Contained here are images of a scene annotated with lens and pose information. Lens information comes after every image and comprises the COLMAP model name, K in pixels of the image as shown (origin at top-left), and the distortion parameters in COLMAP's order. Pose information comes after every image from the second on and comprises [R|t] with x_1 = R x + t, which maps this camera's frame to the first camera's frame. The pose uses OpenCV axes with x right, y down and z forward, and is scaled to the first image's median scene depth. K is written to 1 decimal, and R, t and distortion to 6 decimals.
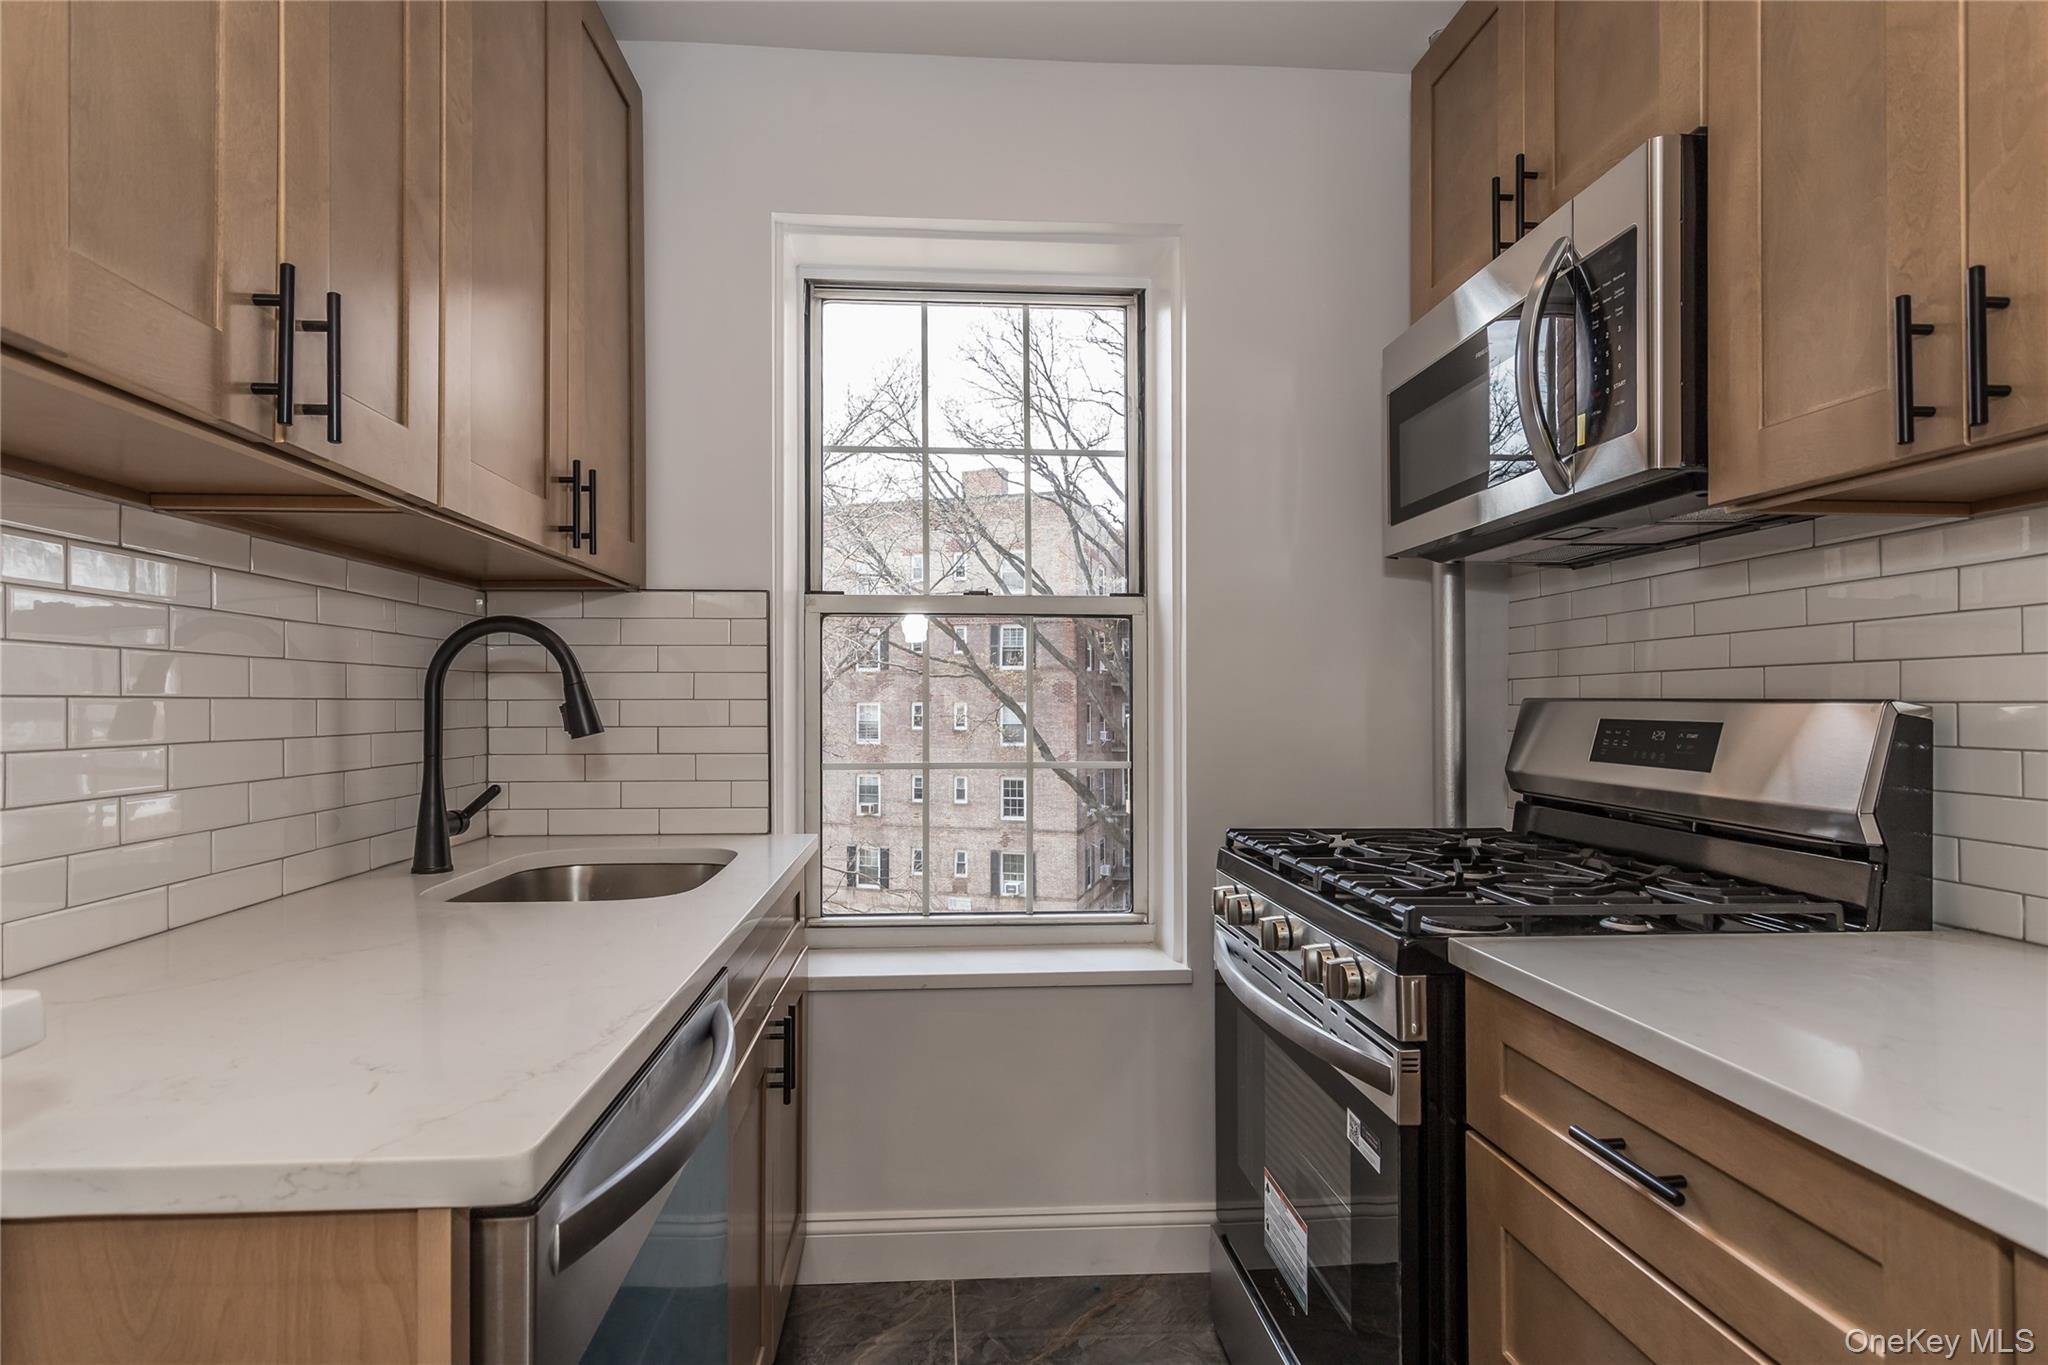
lens RADIAL K [[1061.6, 0, 959.4], [0, 1061.6, 686.2], [0, 0, 1]] dist [0.001759, 0.001183]
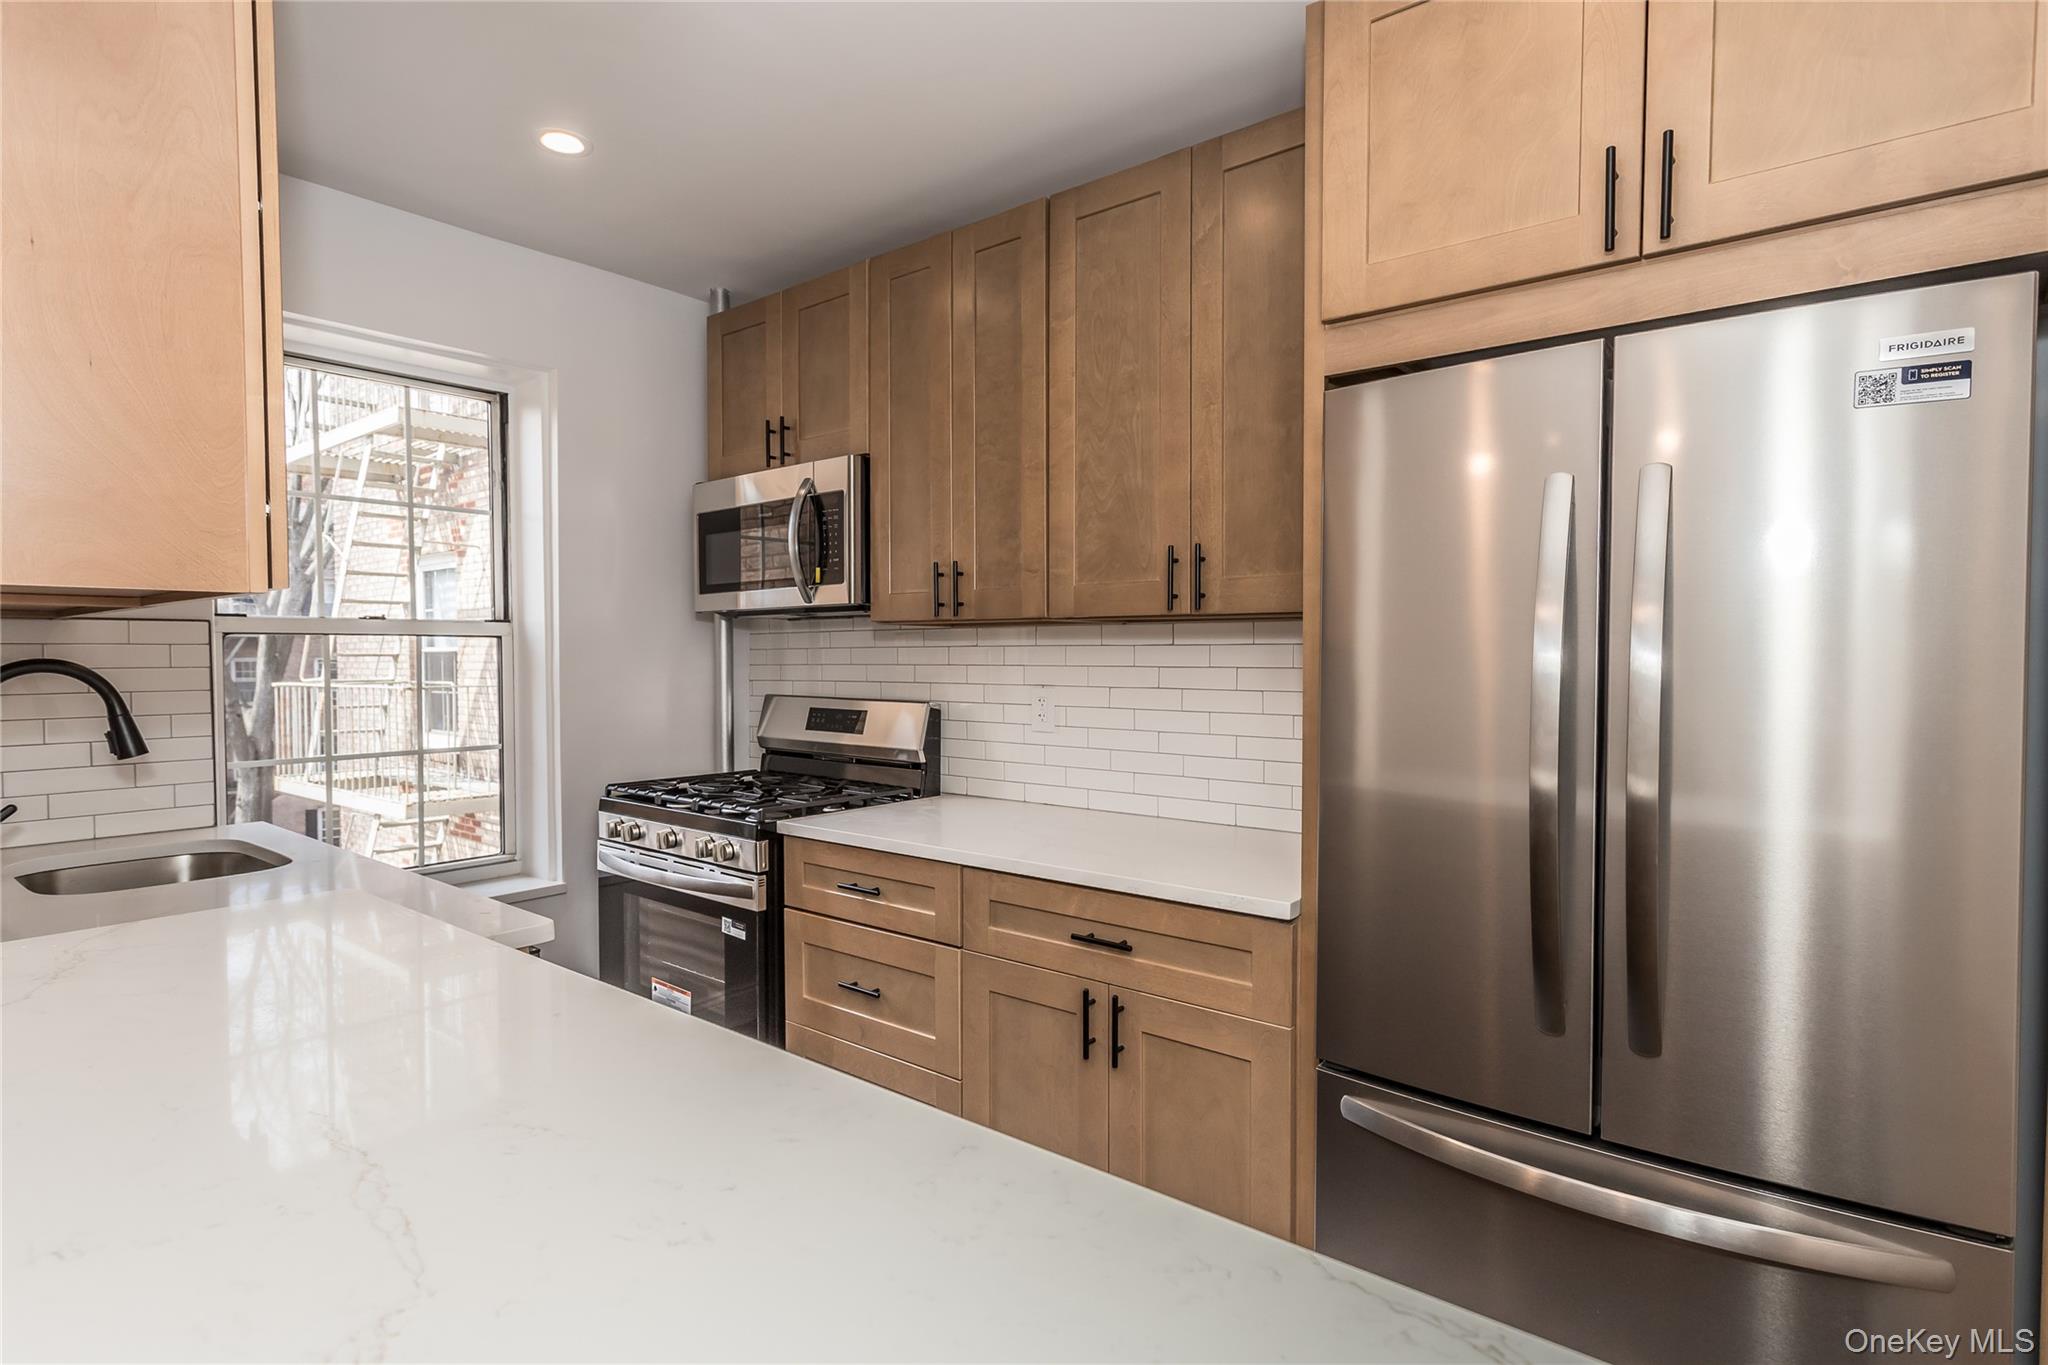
lens RADIAL K [[1061.6, 0, 1023.9], [0, 1061.6, 689.2], [0, 0, 1]] dist [0.001759, 0.001183]
pose [[0.669091, -0.027599, 0.742667, -0.640833], [-0.009718, 0.998900, 0.045876, -0.108005], [-0.743117, -0.037913, 0.668087, -0.644167]]
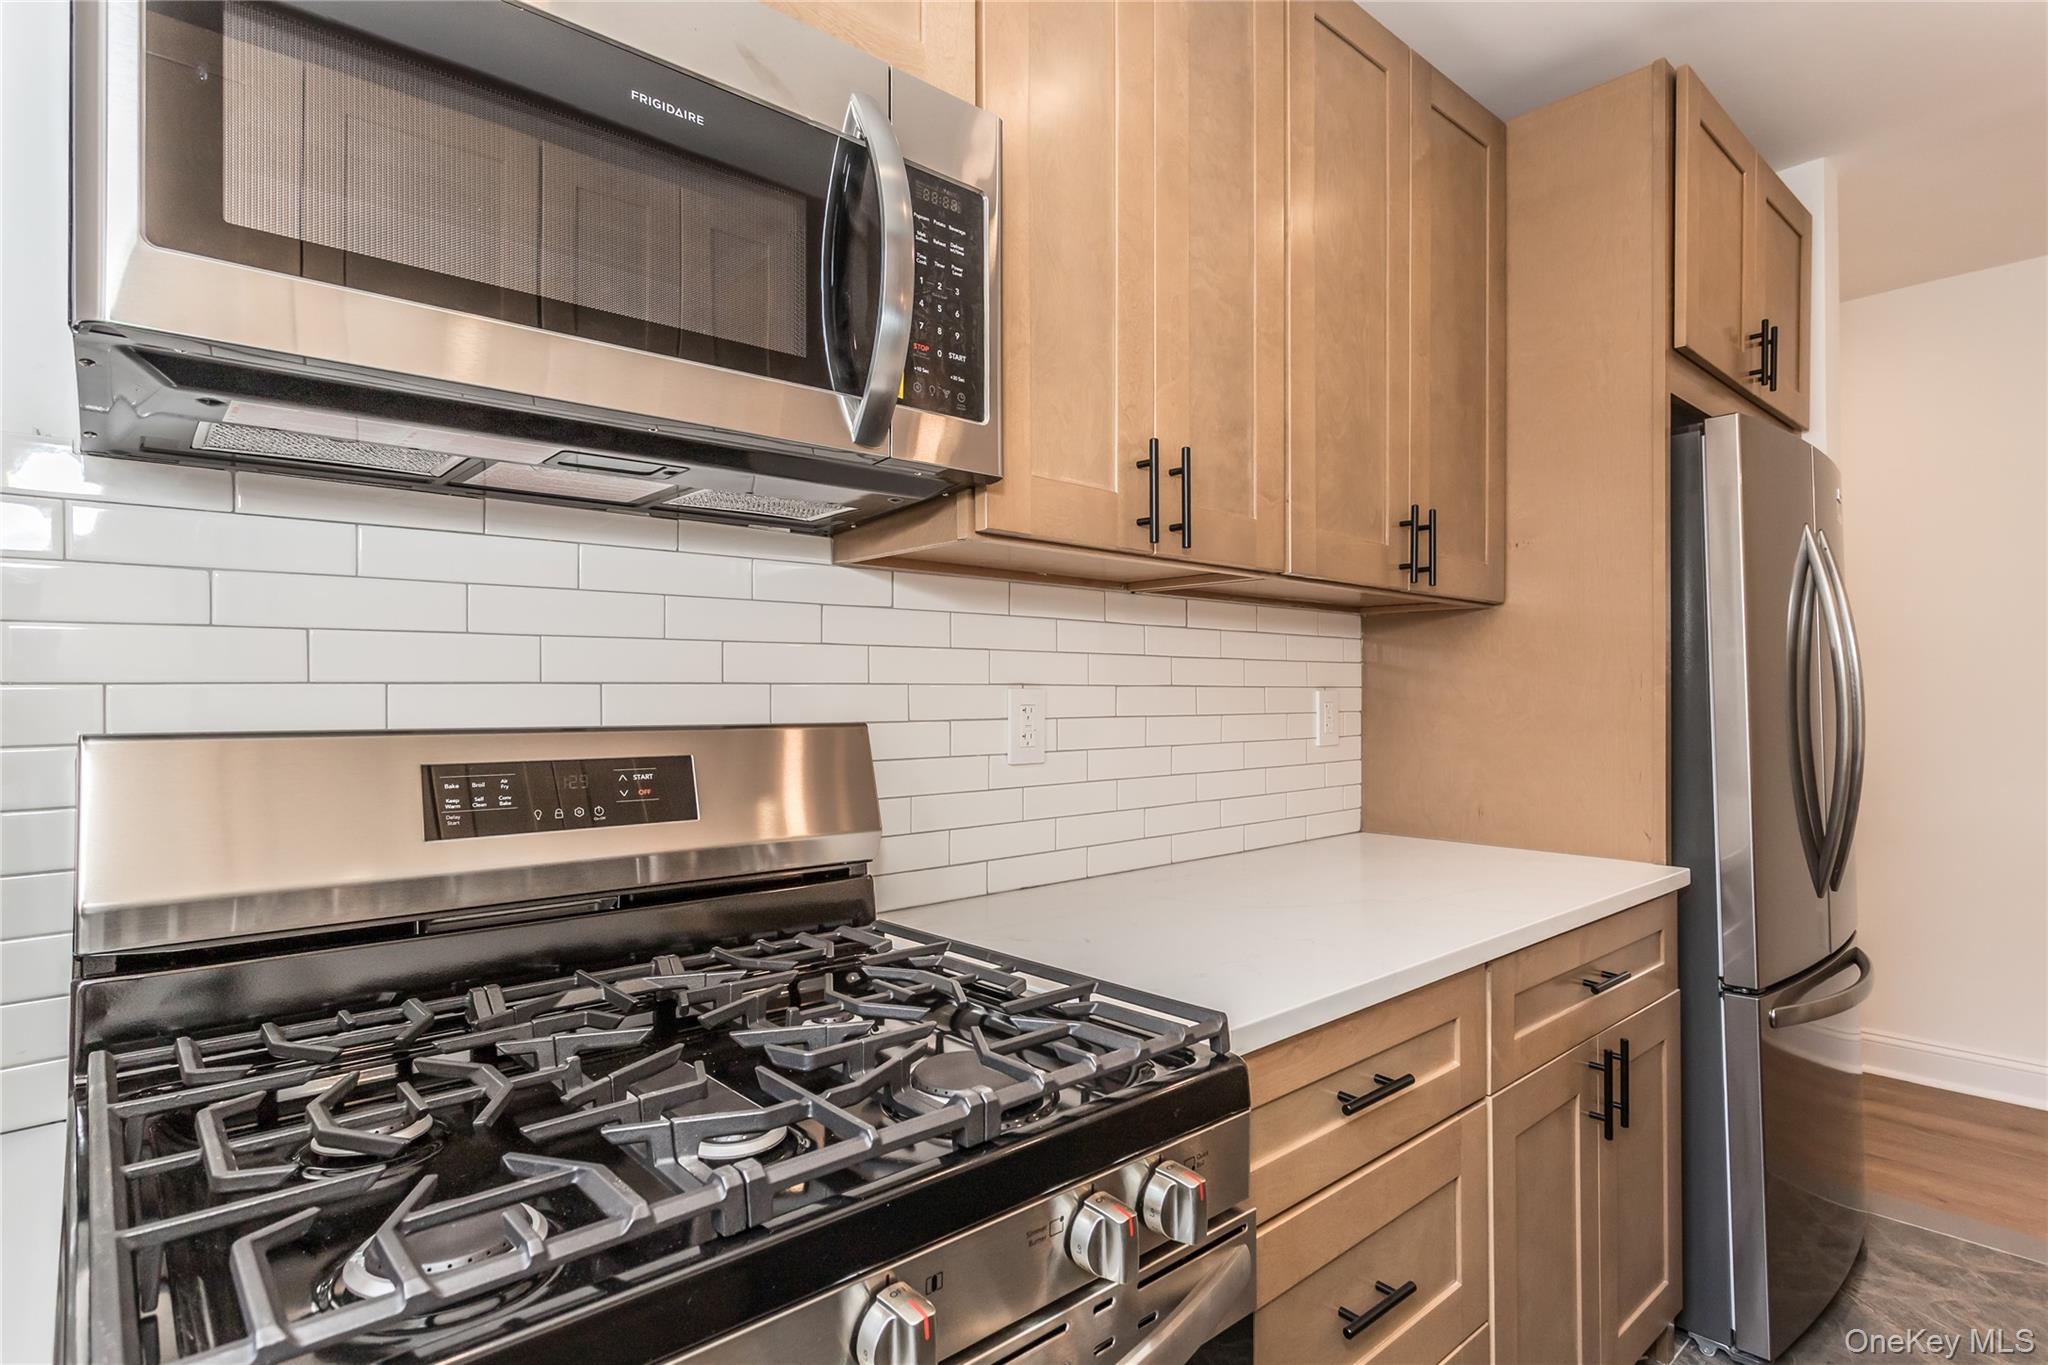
lens RADIAL K [[1061.6, 0, 1020.3], [0, 1061.6, 676.8], [0, 0, 1]] dist [0.001759, 0.001183]
pose [[-0.639819, 0.005812, 0.768504, -0.050803], [-0.016142, 0.999649, -0.020998, -0.012246], [-0.768356, -0.025840, -0.639501, 1.317788]]
